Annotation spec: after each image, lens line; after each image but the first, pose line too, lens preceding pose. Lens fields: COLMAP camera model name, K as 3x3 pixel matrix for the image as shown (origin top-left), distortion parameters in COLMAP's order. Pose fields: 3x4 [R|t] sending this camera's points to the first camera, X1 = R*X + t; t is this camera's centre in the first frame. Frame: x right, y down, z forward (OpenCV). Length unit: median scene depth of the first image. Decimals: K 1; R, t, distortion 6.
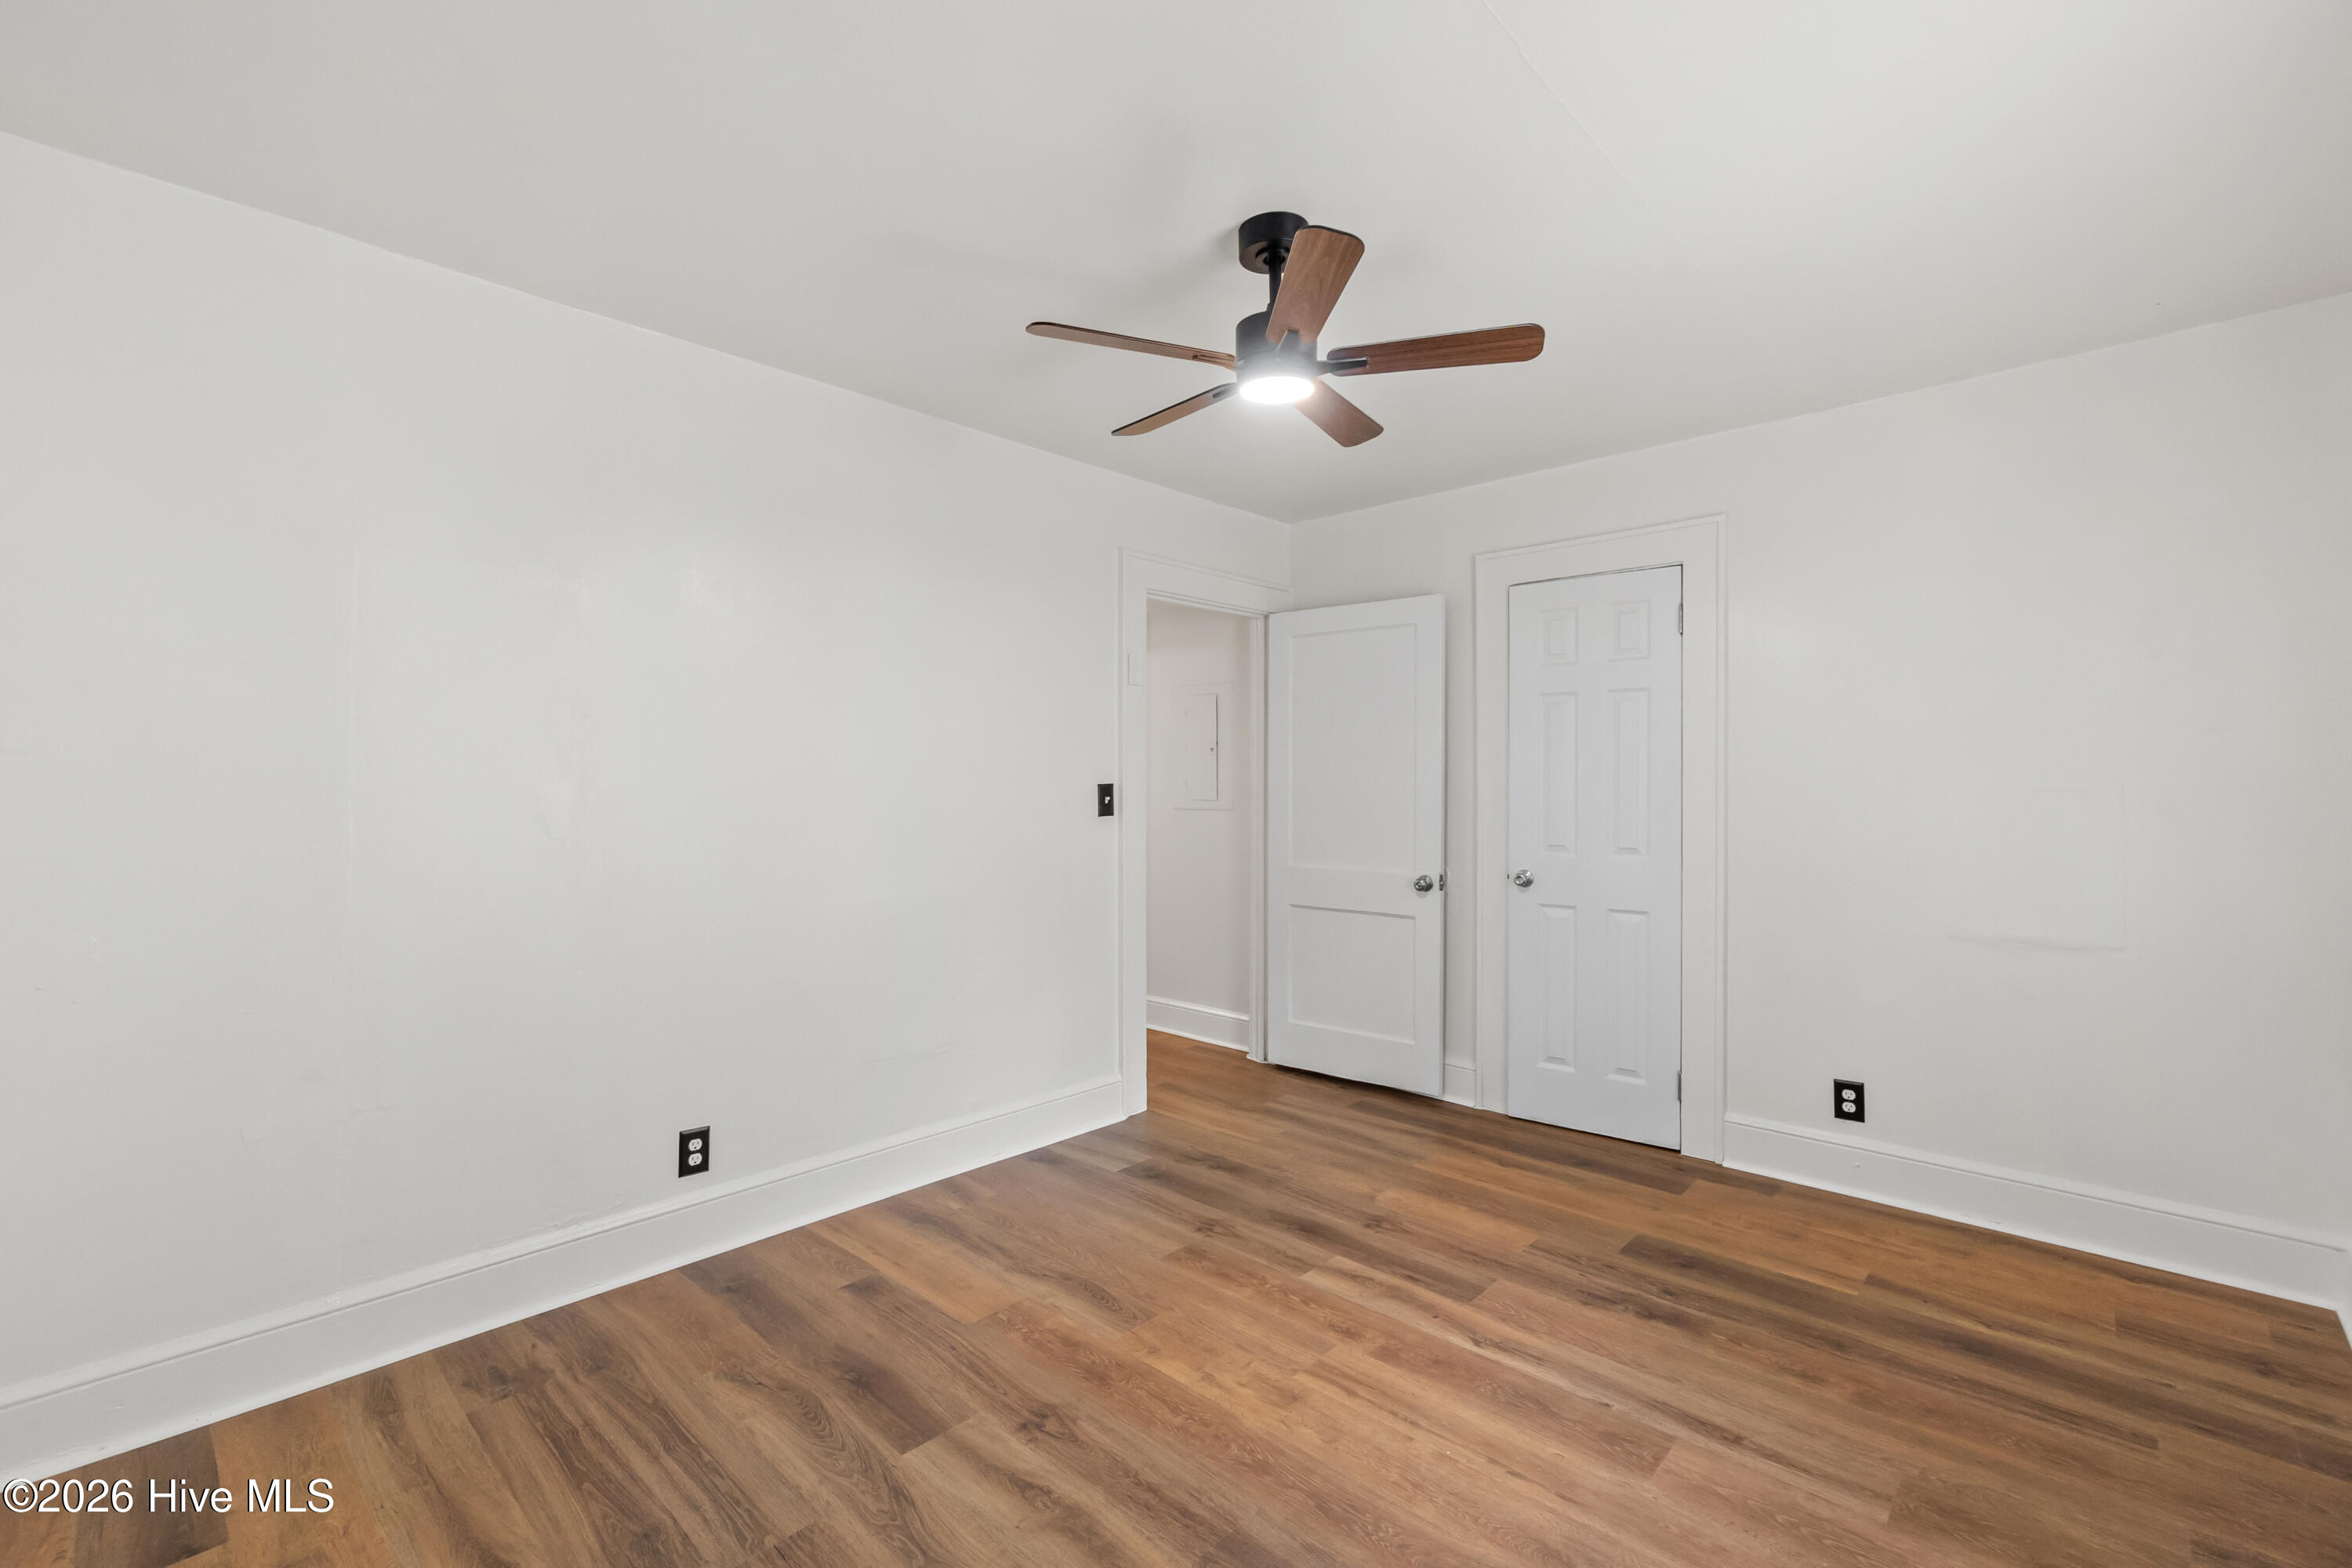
lens RADIAL K [[1008.5, 0, 1160.4], [0, 1008.5, 765.8], [0, 0, 1]] dist [-0.013875, 0.004430]
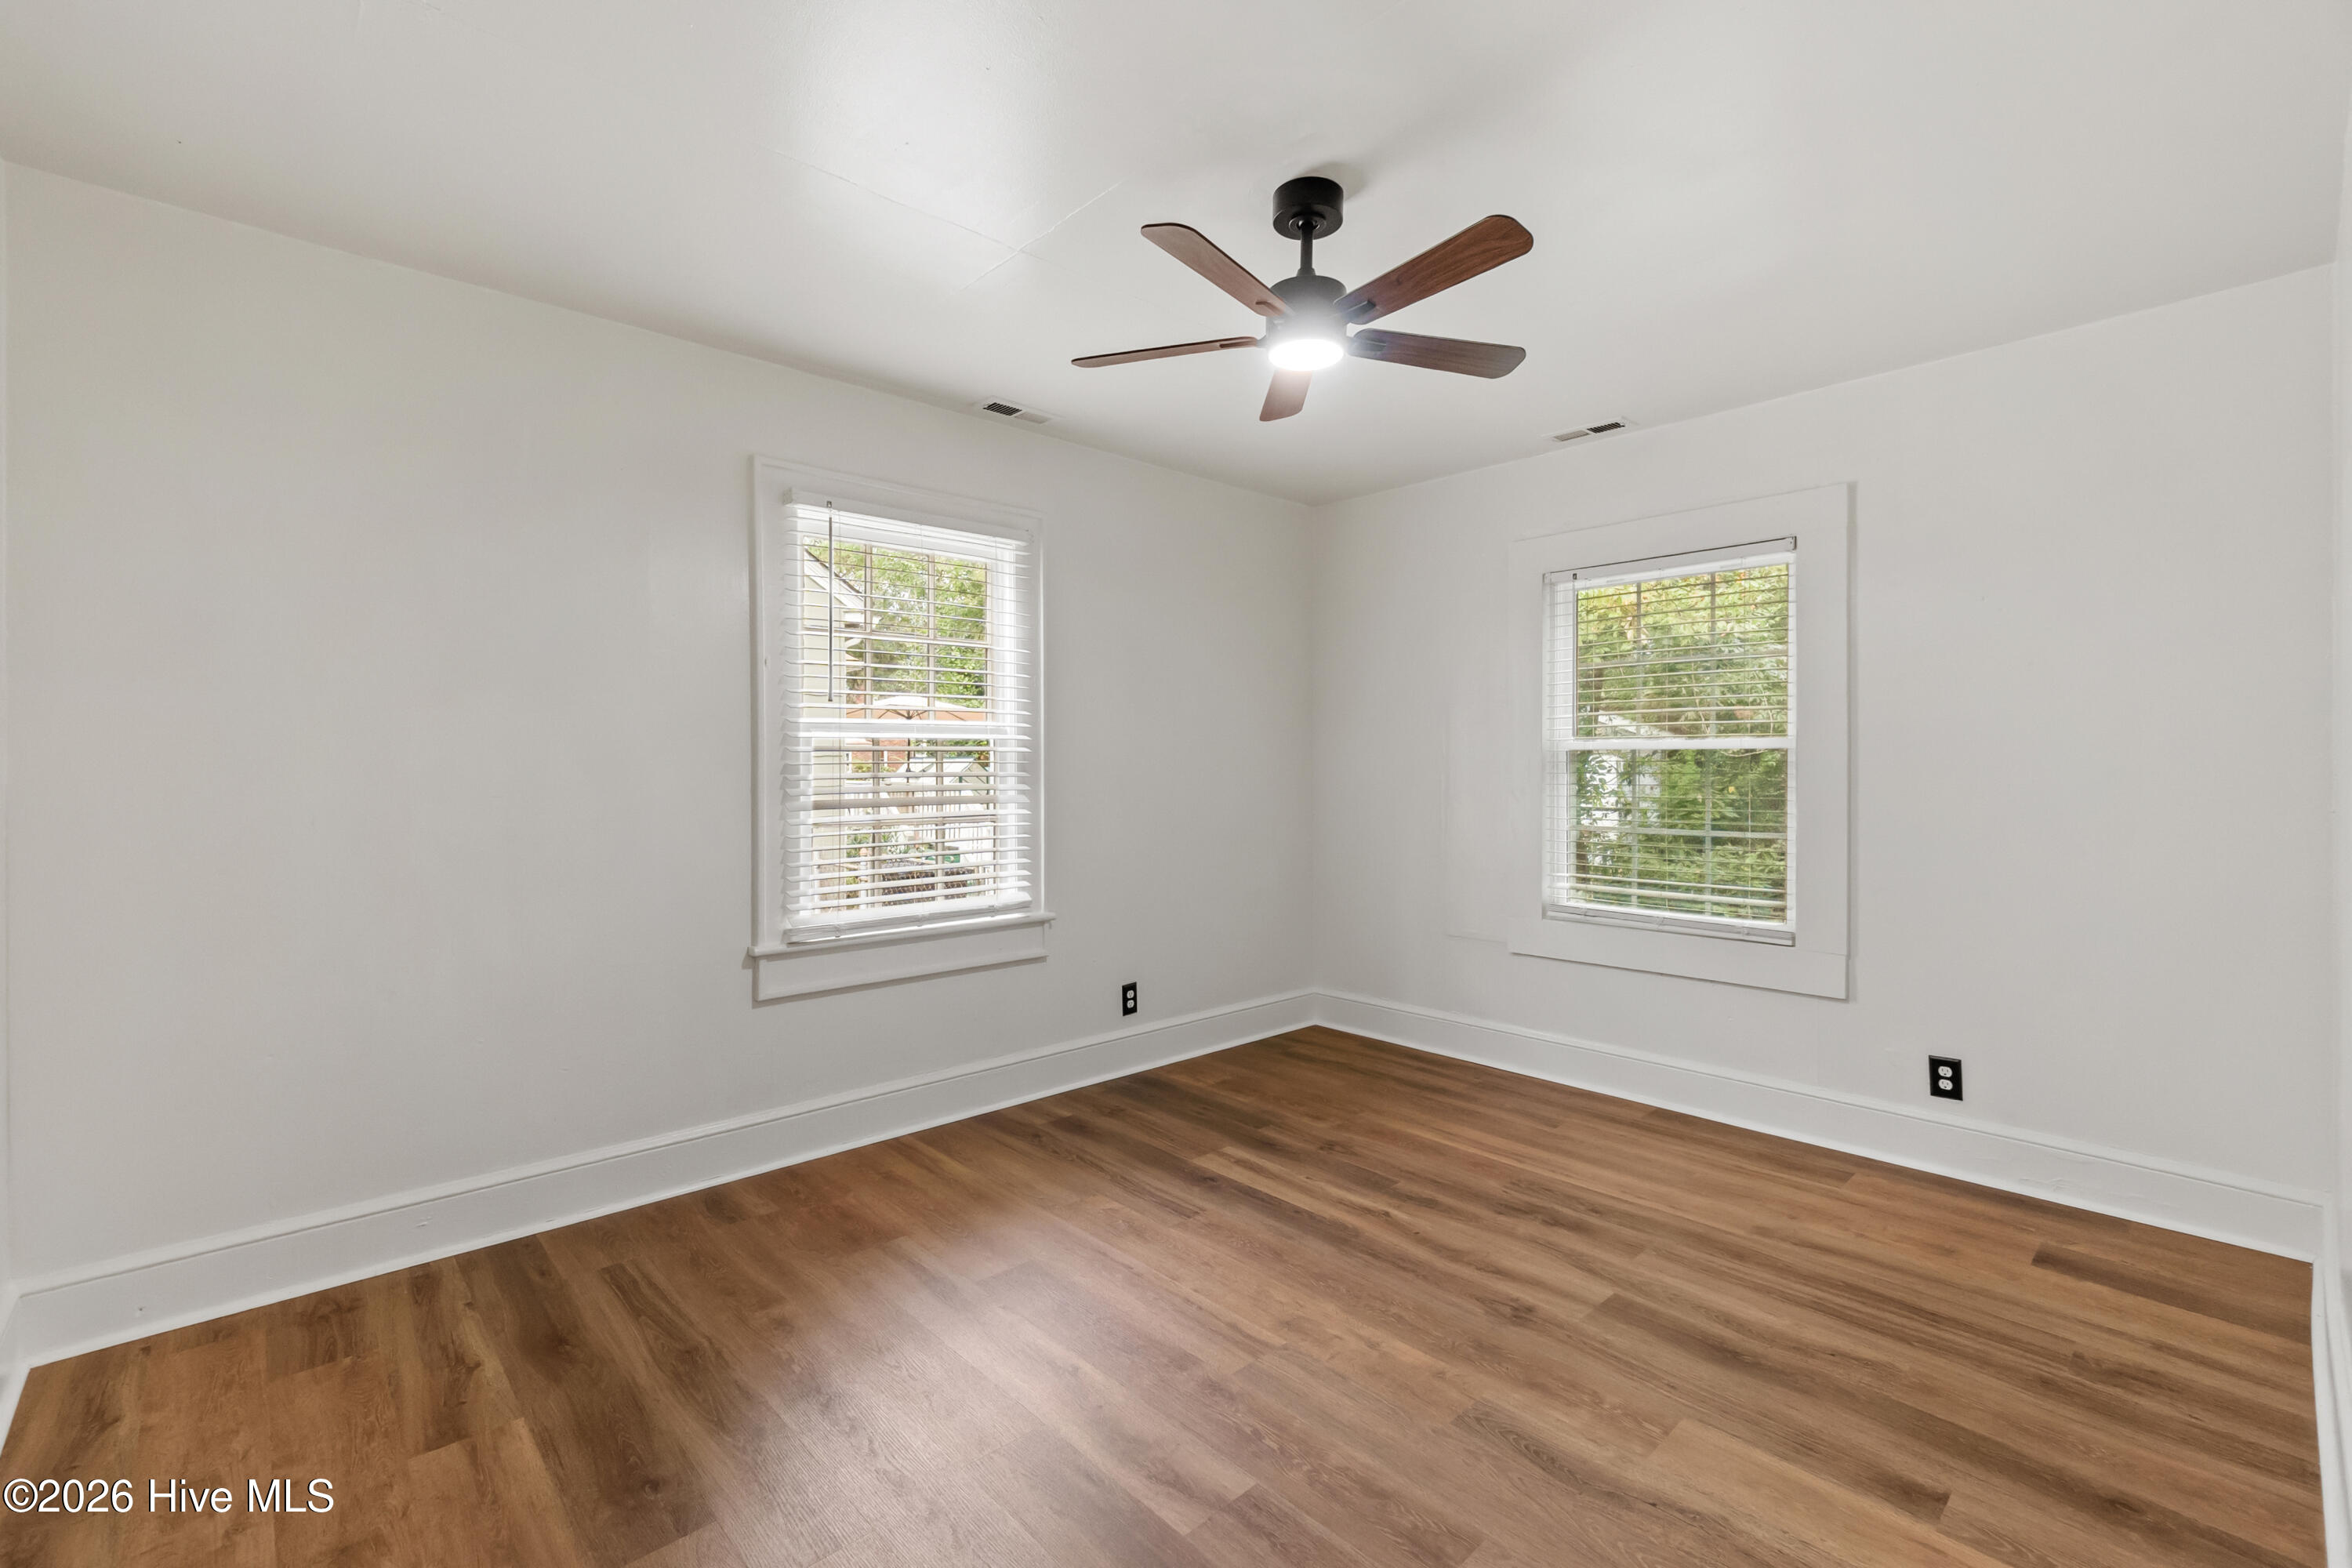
lens RADIAL K [[1008.5, 0, 1160.4], [0, 1008.5, 765.8], [0, 0, 1]] dist [-0.013875, 0.004430]
pose [[-0.997462, -0.000803, 0.071196, 0.184122], [-0.001716, 0.999917, -0.012758, 0.049977], [-0.071180, -0.012848, -0.997381, 1.981857]]
